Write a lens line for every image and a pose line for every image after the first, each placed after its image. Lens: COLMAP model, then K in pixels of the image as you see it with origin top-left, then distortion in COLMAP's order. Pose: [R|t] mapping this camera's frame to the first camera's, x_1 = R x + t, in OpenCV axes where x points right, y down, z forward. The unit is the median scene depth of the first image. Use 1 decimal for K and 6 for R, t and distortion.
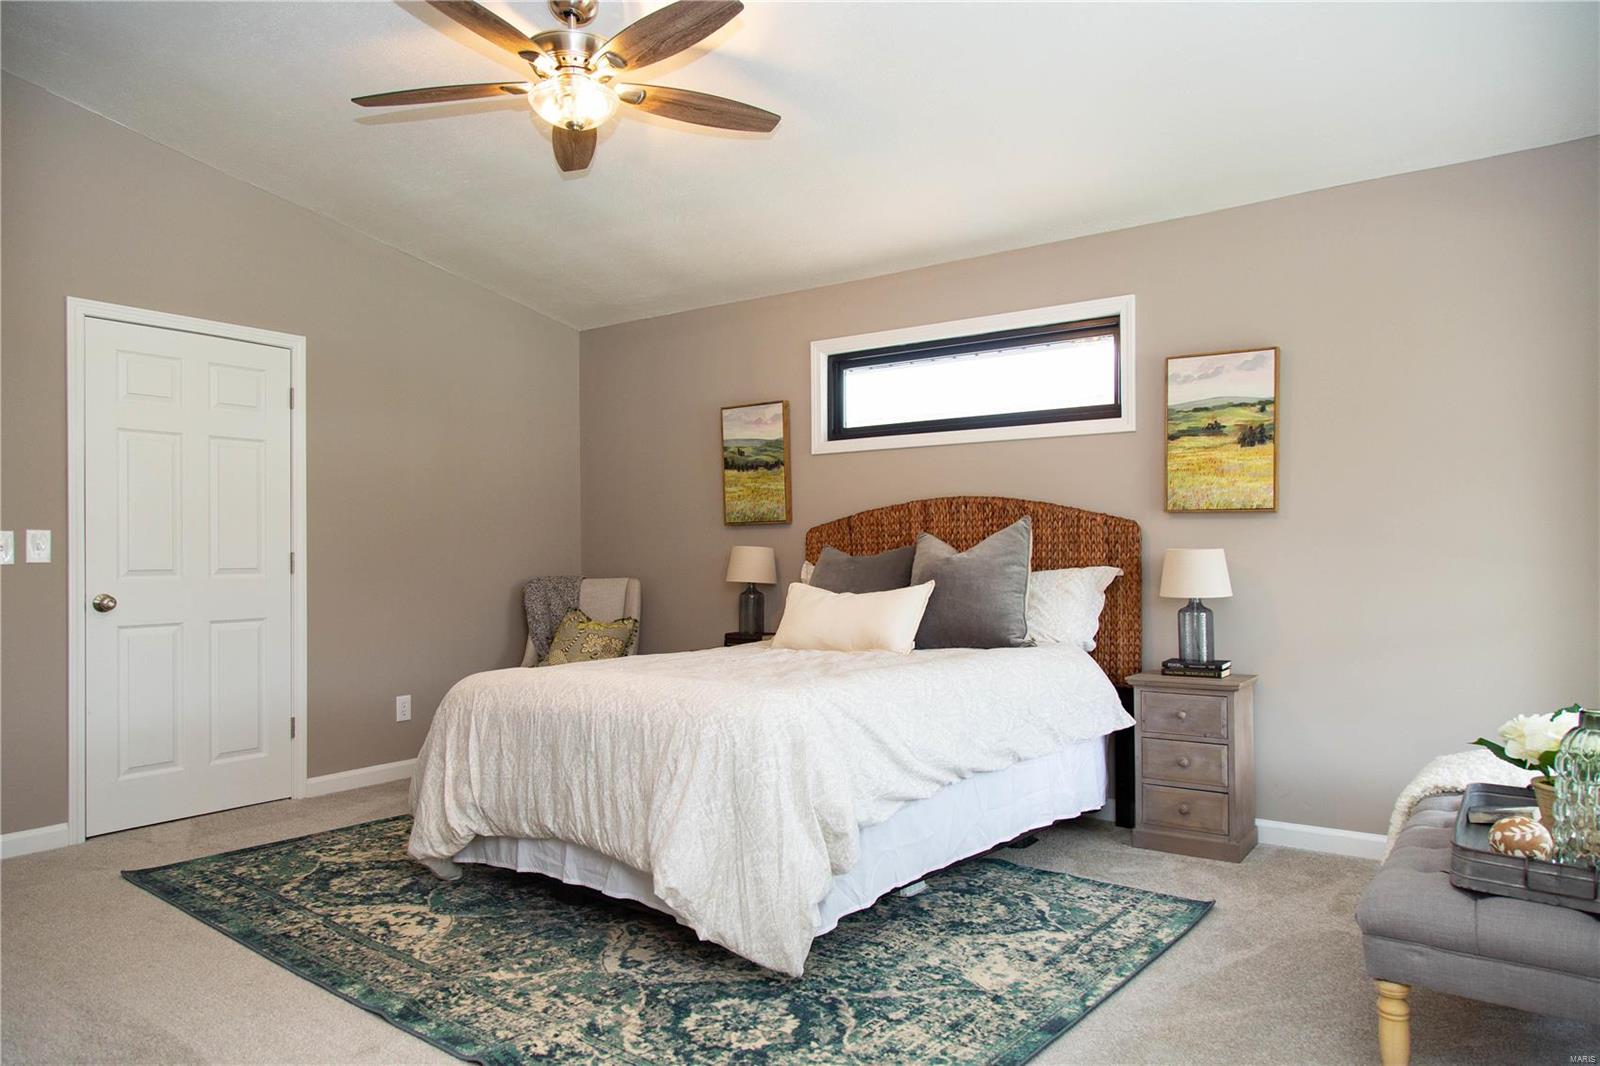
lens RADIAL K [[1048.7, 0, 801.9], [0, 1048.7, 540.9], [0, 0, 1]] dist [0.003714, 0.000343]
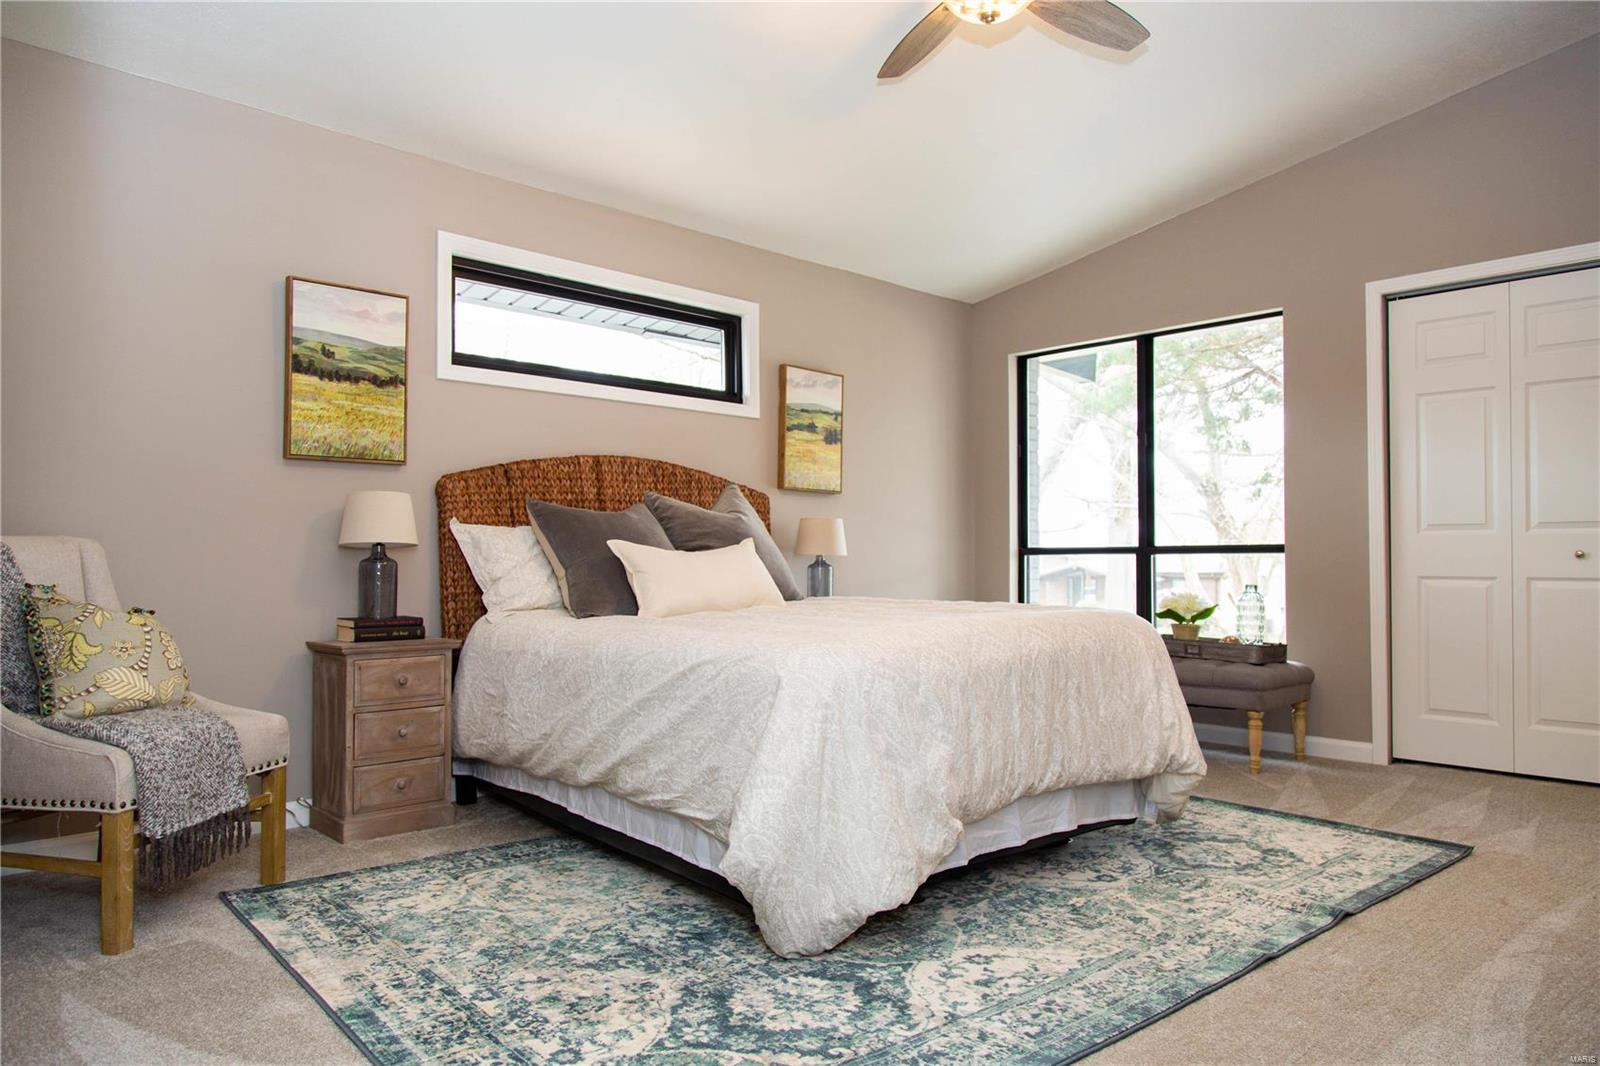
lens RADIAL K [[1048.7, 0, 801.9], [0, 1048.7, 540.9], [0, 0, 1]] dist [0.003714, 0.000343]
pose [[0.179622, 0.024092, 0.983441, -0.885404], [-0.013178, 0.999669, -0.022082, 0.062771], [-0.983647, -0.008994, 0.179880, 0.778128]]
